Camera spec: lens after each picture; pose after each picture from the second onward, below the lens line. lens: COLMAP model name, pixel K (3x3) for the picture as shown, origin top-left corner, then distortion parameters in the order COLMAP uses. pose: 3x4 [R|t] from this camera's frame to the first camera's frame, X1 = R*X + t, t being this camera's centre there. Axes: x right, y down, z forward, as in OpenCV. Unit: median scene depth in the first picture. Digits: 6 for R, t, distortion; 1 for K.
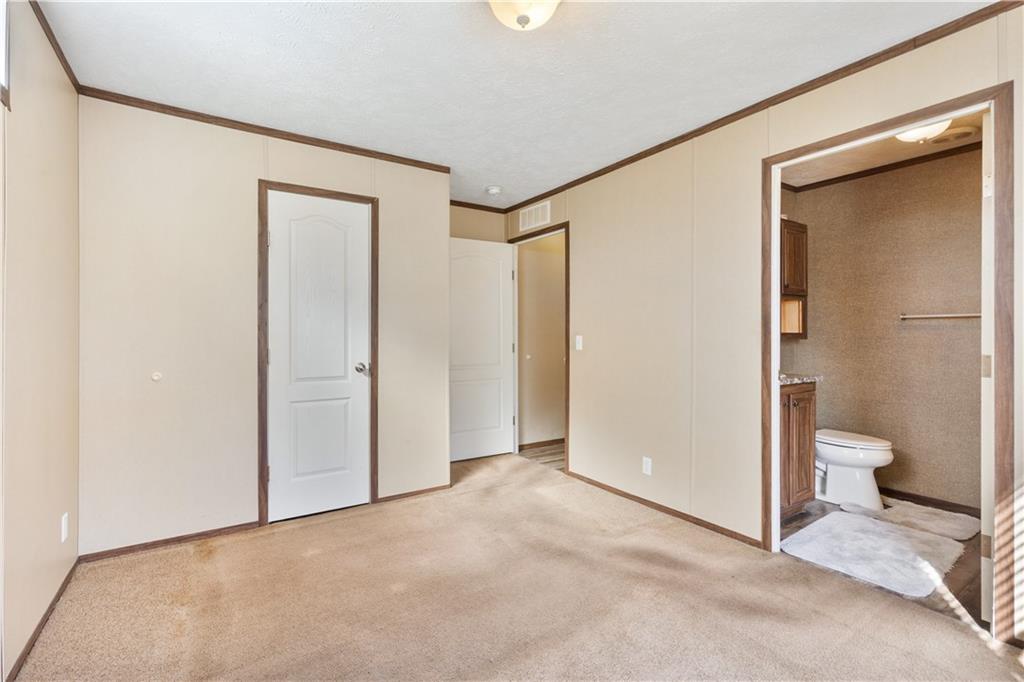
lens RADIAL K [[472.1, 0, 511.8], [0, 472.1, 339.3], [0, 0, 1]] dist [0.007858, -0.001395]
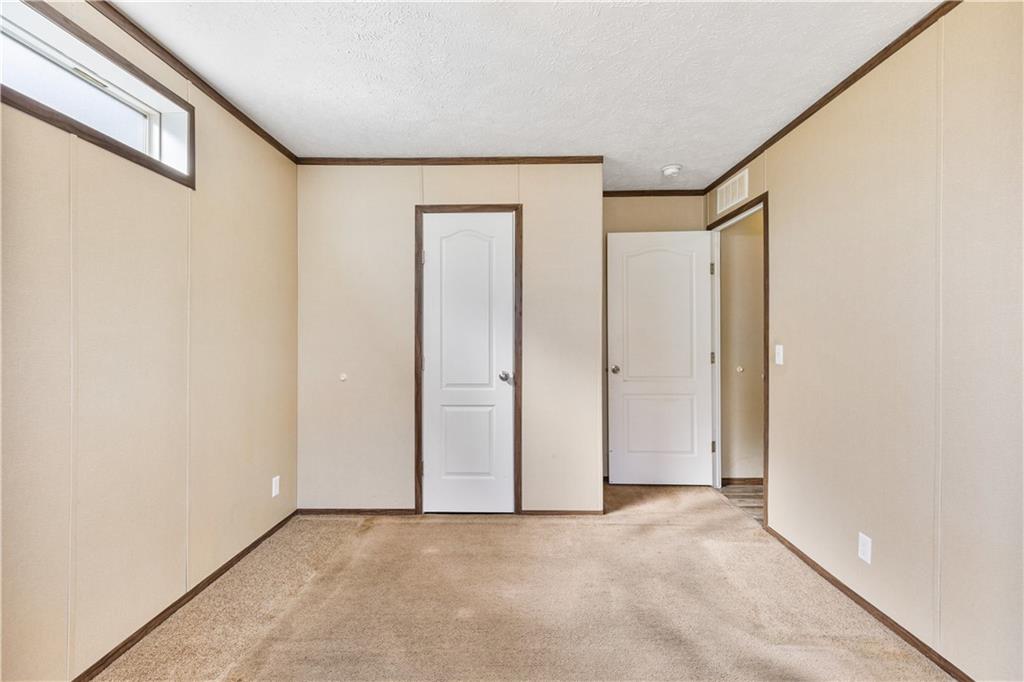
lens RADIAL K [[472.1, 0, 511.3], [0, 472.1, 338.6], [0, 0, 1]] dist [0.007858, -0.001395]
pose [[0.821788, 0.002810, -0.569787, 0.270750], [-0.003132, 0.999995, 0.000416, -0.020986], [0.569785, 0.001443, 0.821793, 0.192773]]
